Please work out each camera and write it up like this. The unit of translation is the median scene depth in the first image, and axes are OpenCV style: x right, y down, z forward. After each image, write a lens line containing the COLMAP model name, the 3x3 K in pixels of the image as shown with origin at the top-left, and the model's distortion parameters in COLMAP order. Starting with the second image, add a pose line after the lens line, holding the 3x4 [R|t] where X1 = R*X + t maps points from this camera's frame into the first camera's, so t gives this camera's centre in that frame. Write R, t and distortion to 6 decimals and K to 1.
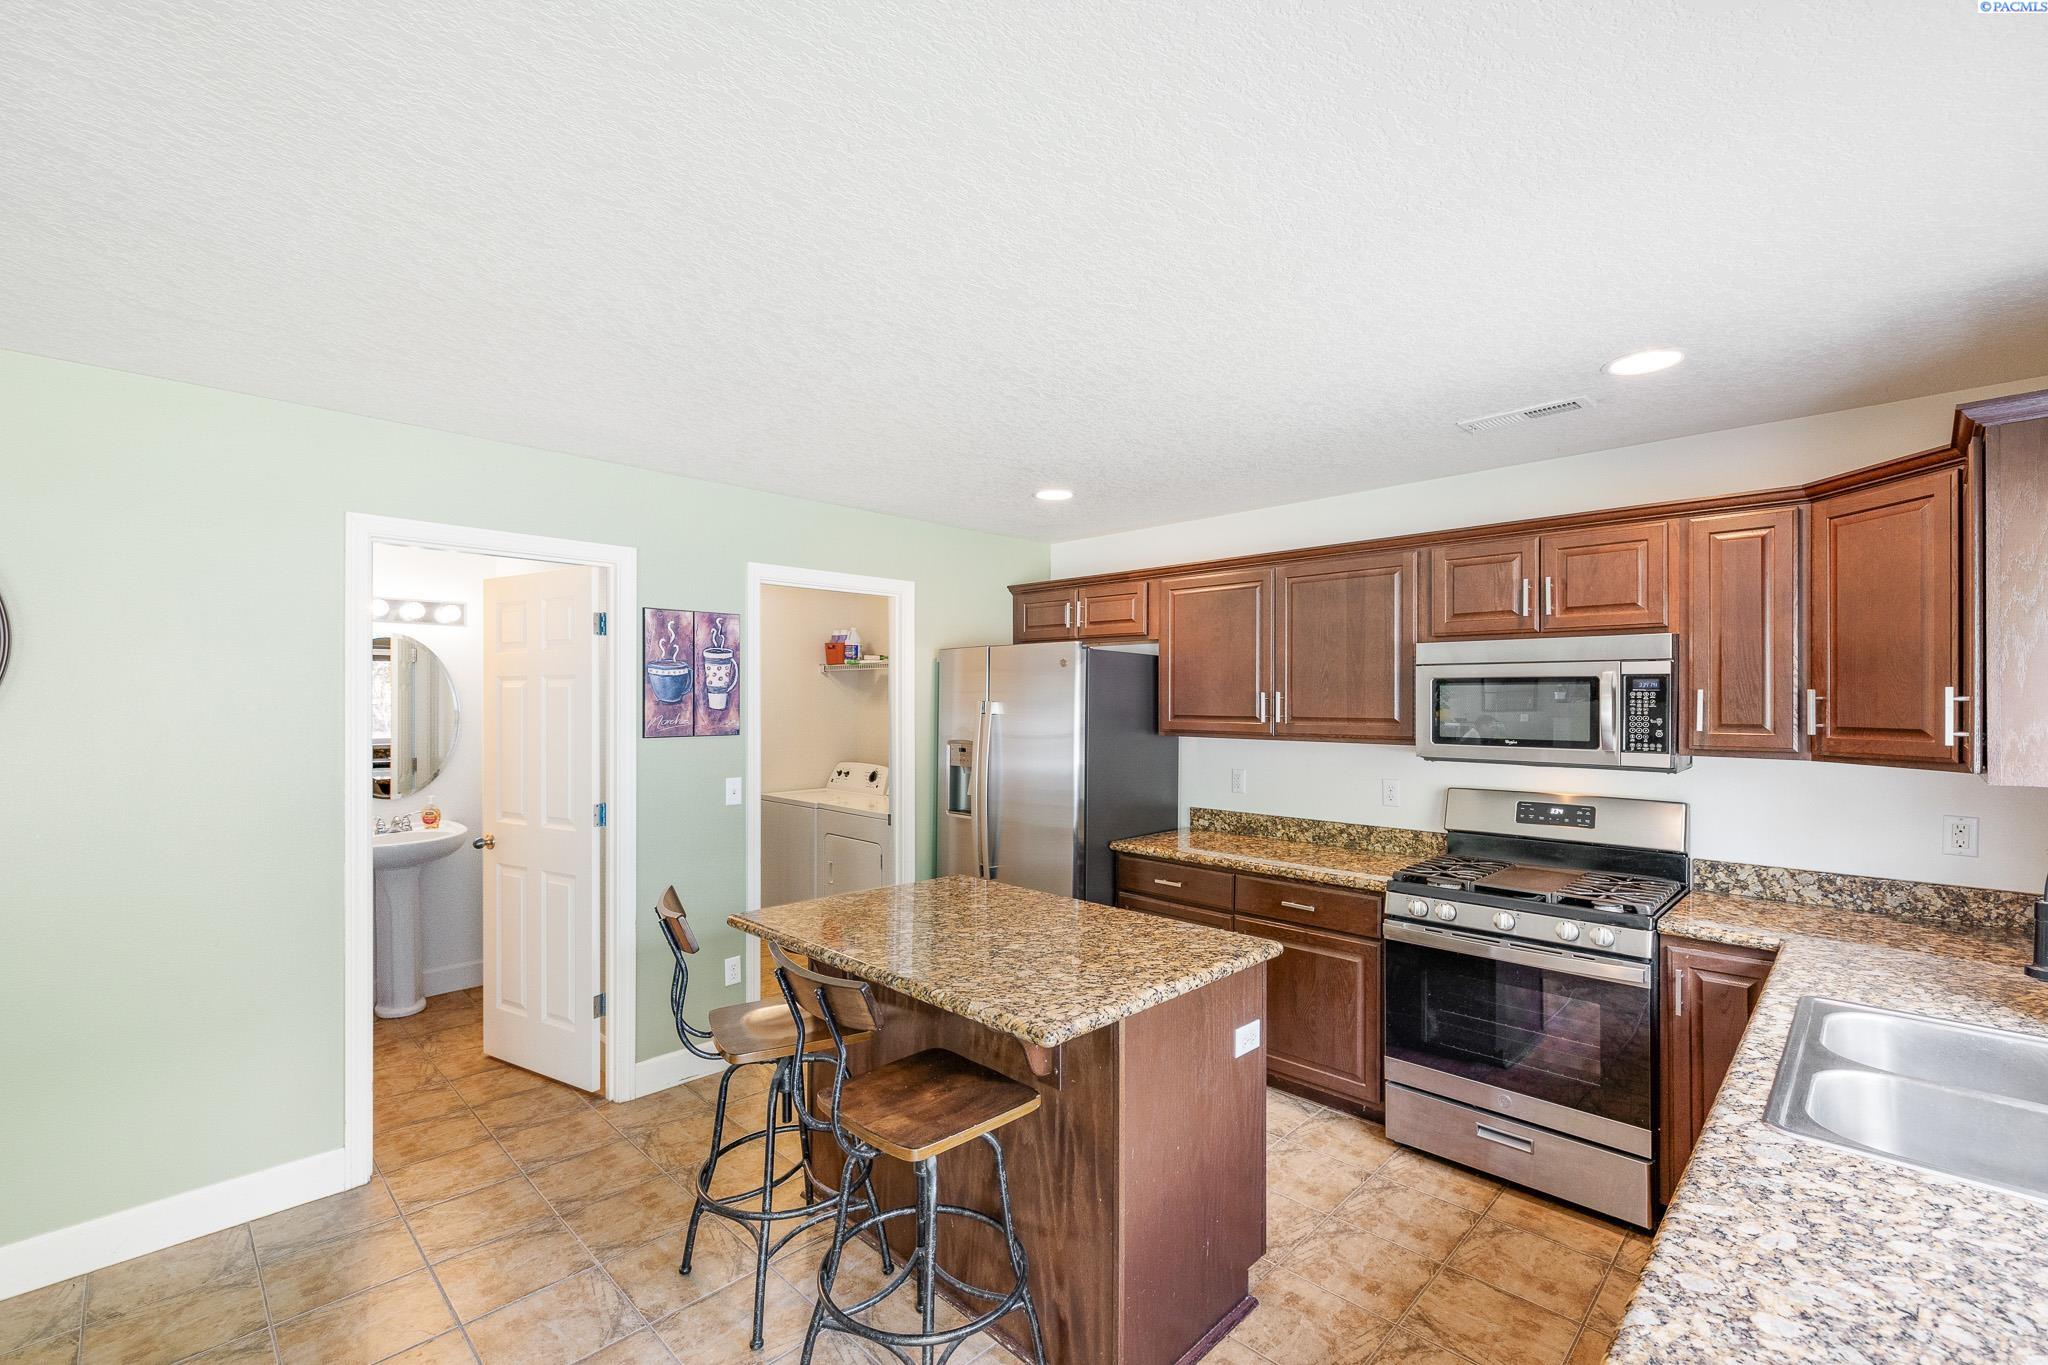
lens RADIAL K [[878.7, 0, 1030.8], [0, 878.7, 692.8], [0, 0, 1]] dist [0.002967, 0.001034]
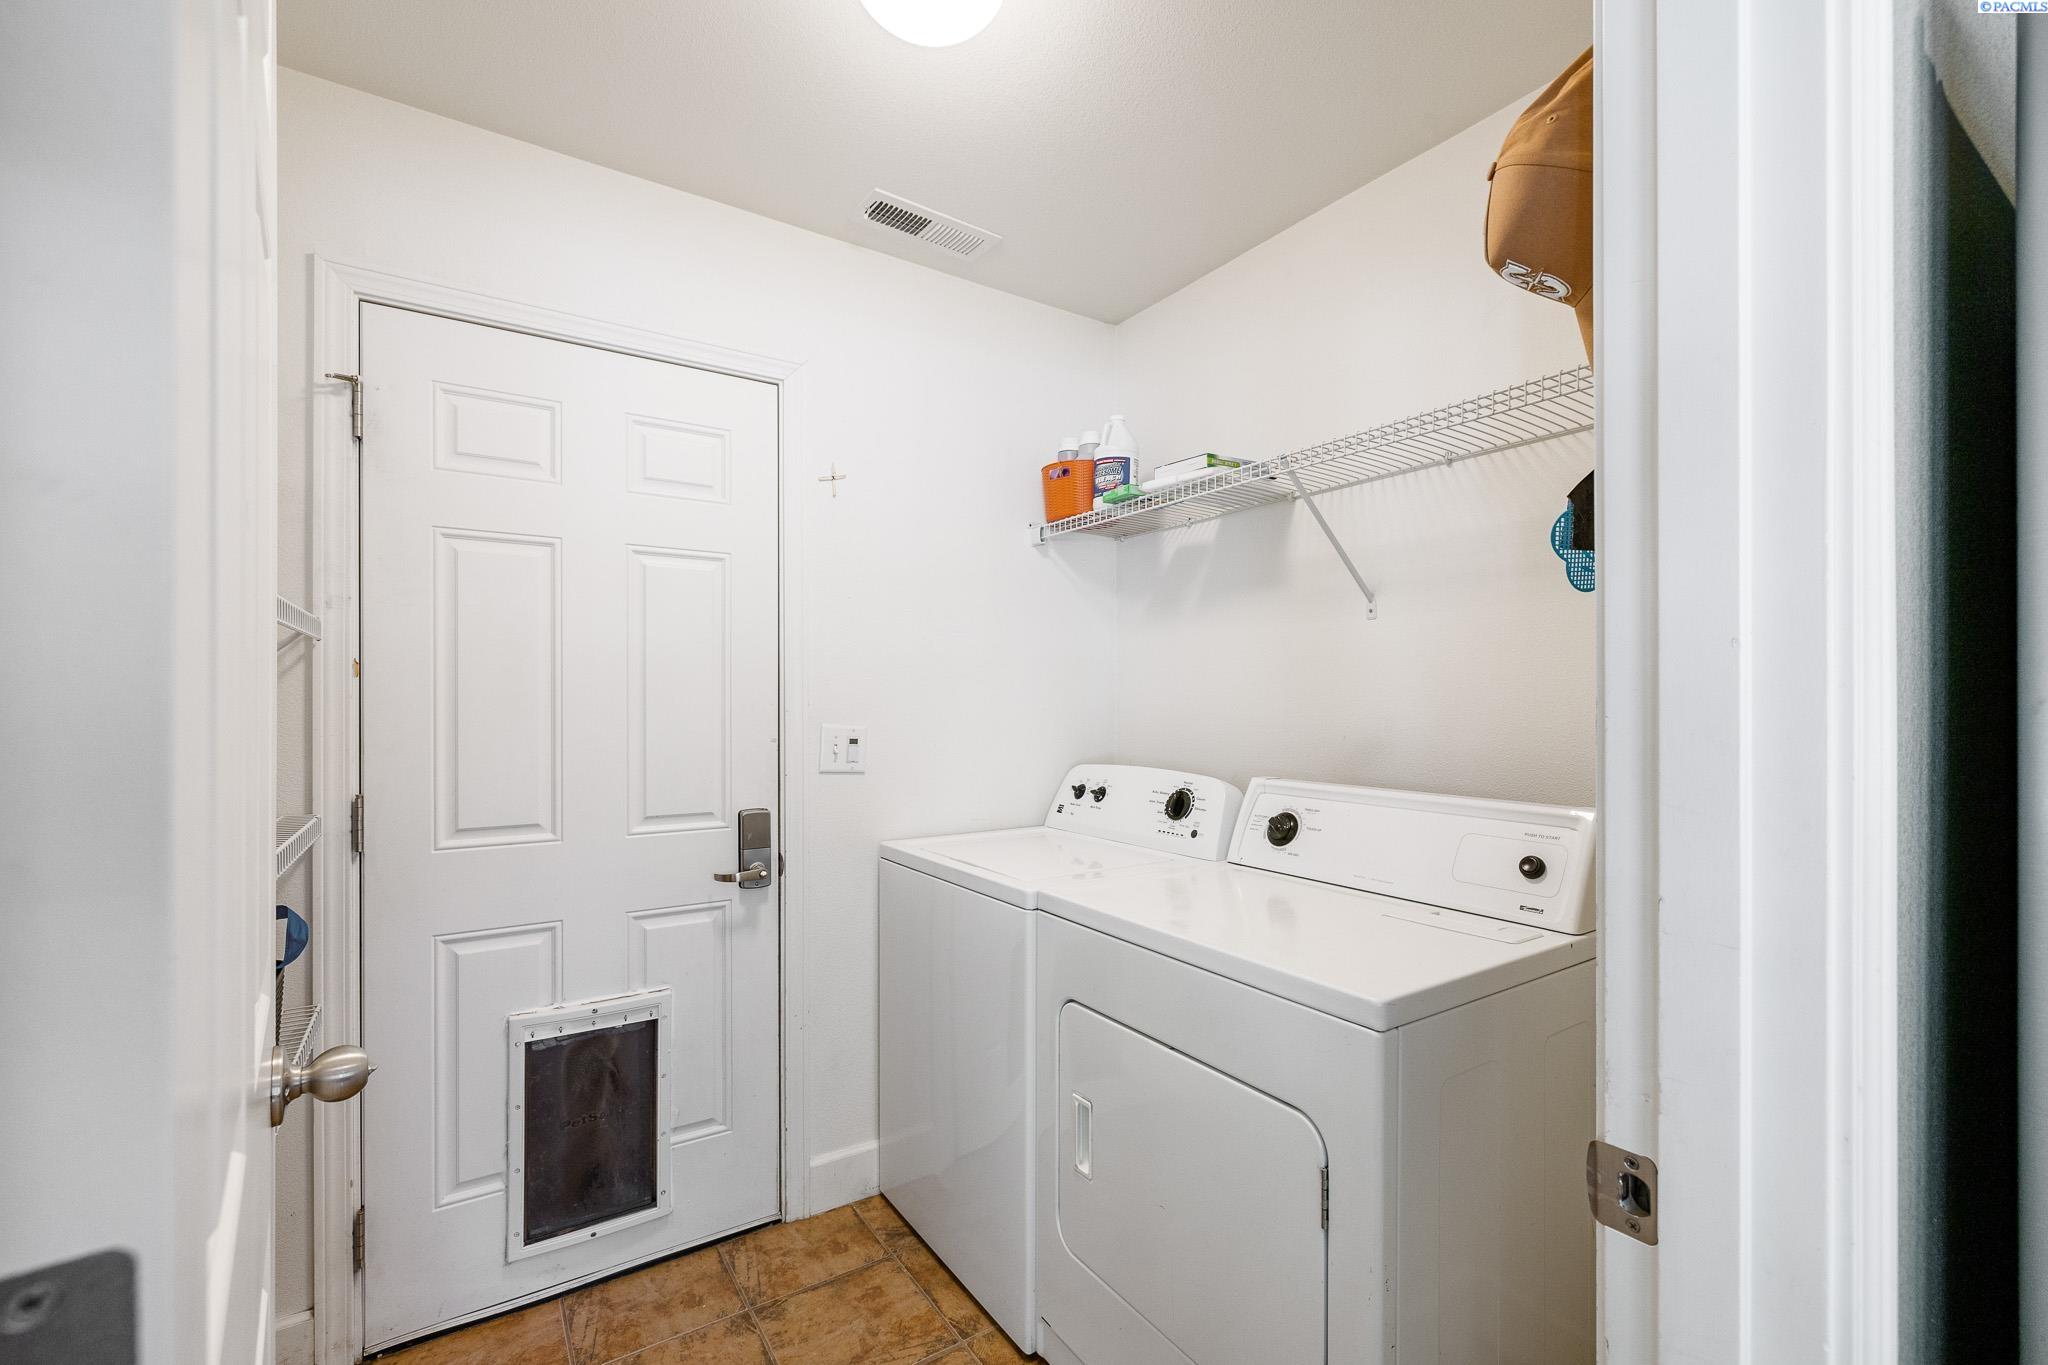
lens RADIAL K [[878.7, 0, 1030.7], [0, 878.7, 699.1], [0, 0, 1]] dist [0.002967, 0.001034]
pose [[0.977517, -0.002527, -0.210841, -0.143210], [0.002287, 0.999996, -0.001380, 0.046145], [0.210843, 0.000866, 0.977519, 0.558564]]
